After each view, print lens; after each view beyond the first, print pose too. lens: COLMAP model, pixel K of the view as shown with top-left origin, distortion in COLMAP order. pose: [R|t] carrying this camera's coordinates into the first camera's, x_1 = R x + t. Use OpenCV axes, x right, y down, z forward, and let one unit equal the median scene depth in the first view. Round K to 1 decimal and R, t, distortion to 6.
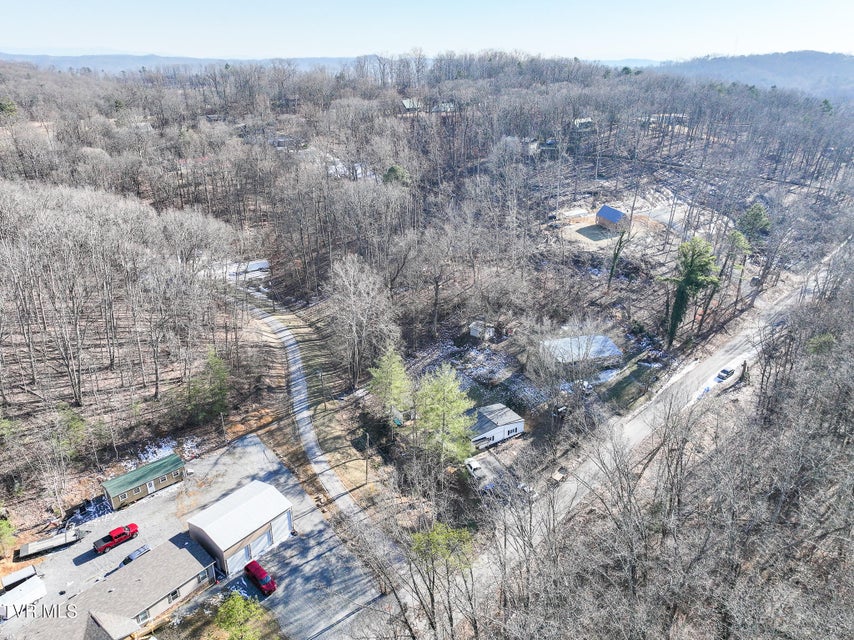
lens RADIAL K [[598.1, 0, 427.0], [0, 598.1, 320.0], [0, 0, 1]] dist [0.000093, 0.007565]
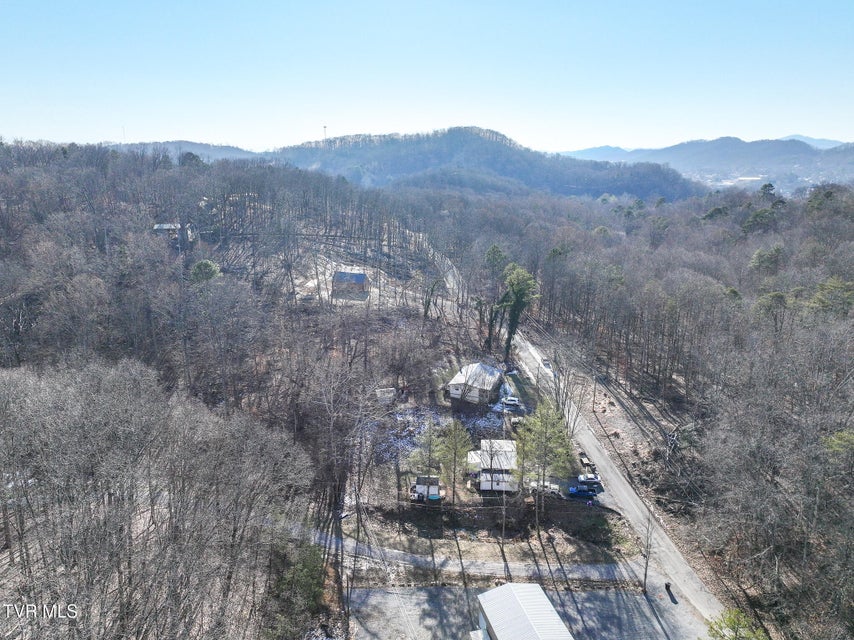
lens RADIAL K [[598.1, 0, 427.0], [0, 598.1, 320.0], [0, 0, 1]] dist [0.000093, 0.007565]
pose [[0.583561, -0.218523, 0.782115, -0.723881], [0.317763, 0.947765, 0.027712, -0.127848], [-0.747317, 0.232356, 0.622517, 0.324268]]
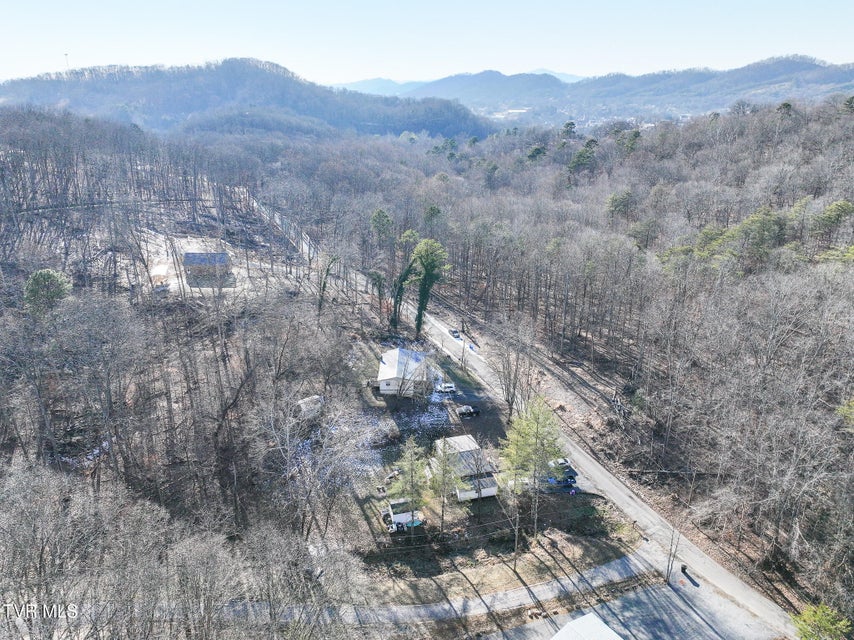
lens RADIAL K [[598.1, 0, 427.0], [0, 598.1, 320.0], [0, 0, 1]] dist [0.000093, 0.007565]
pose [[0.262984, -0.352317, 0.898172, -0.675899], [0.377424, 0.894320, 0.240297, -0.272891], [-0.887914, 0.275797, 0.368165, 0.570660]]
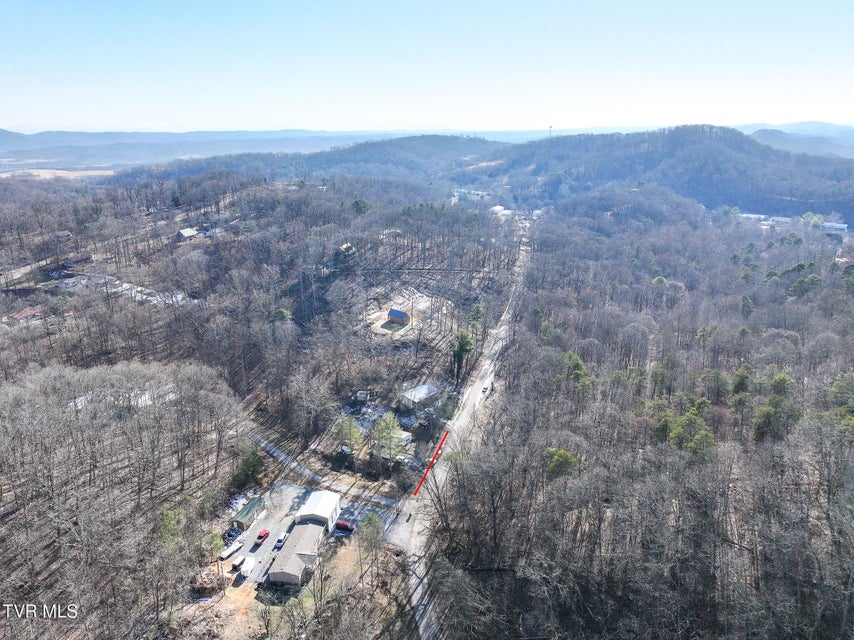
lens RADIAL K [[598.1, 0, 427.0], [0, 598.1, 320.0], [0, 0, 1]] dist [0.000093, 0.007565]
pose [[0.865249, -0.163055, 0.474086, -0.629110], [0.208803, 0.976918, -0.045088, -0.095539], [-0.455791, 0.138002, 0.879324, -0.780965]]
